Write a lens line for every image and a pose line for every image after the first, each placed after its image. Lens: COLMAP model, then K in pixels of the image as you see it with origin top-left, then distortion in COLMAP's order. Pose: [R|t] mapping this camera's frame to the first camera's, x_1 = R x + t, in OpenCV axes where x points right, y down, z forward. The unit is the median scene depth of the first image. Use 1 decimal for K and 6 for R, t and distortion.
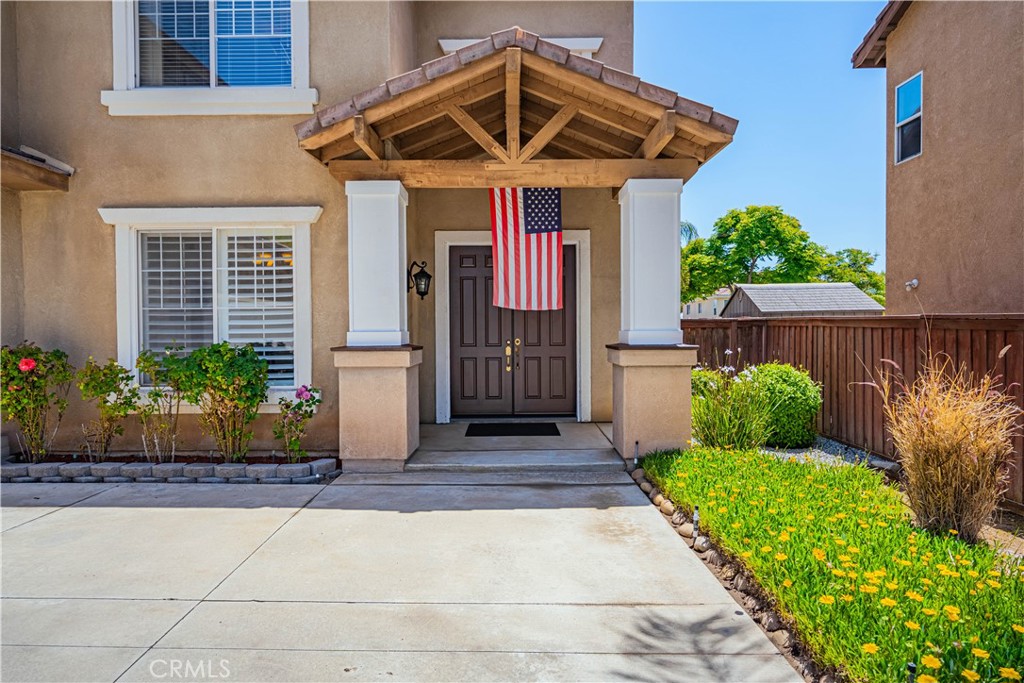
lens RADIAL K [[614.1, 0, 512.6], [0, 614.1, 339.2], [0, 0, 1]] dist [-0.018360, -0.000106]
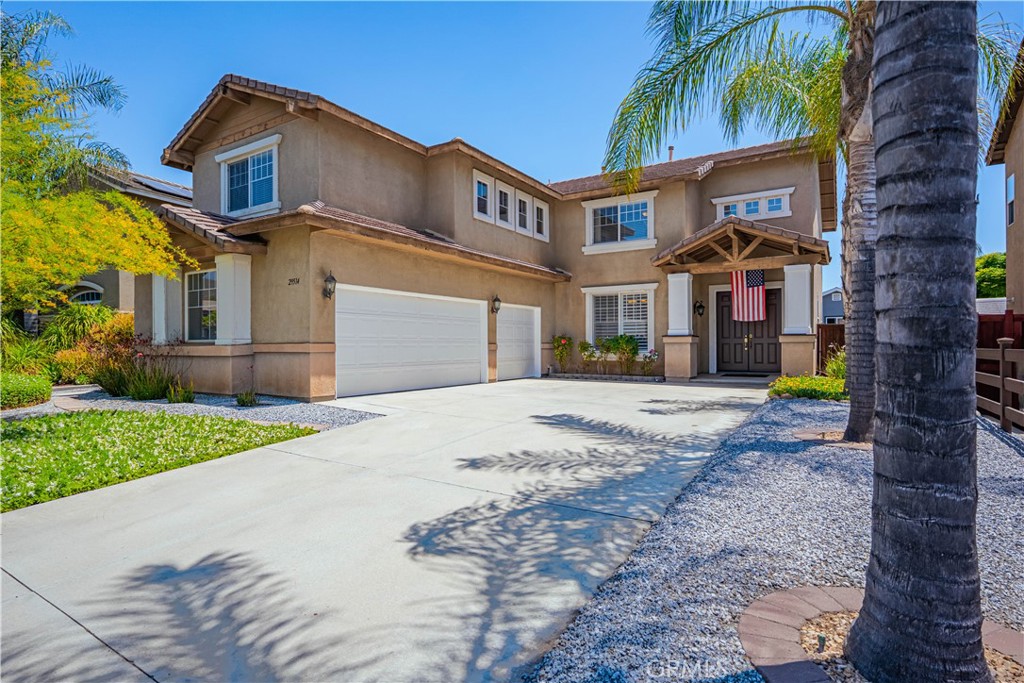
lens RADIAL K [[527.6, 0, 513.0], [0, 527.6, 342.0], [0, 0, 1]] dist [-0.001297, -0.000585]
pose [[0.849638, 0.002128, -0.527362, 0.353810], [-0.009333, 0.999896, -0.011001, 0.069045], [0.527284, 0.014269, 0.849569, -1.256033]]
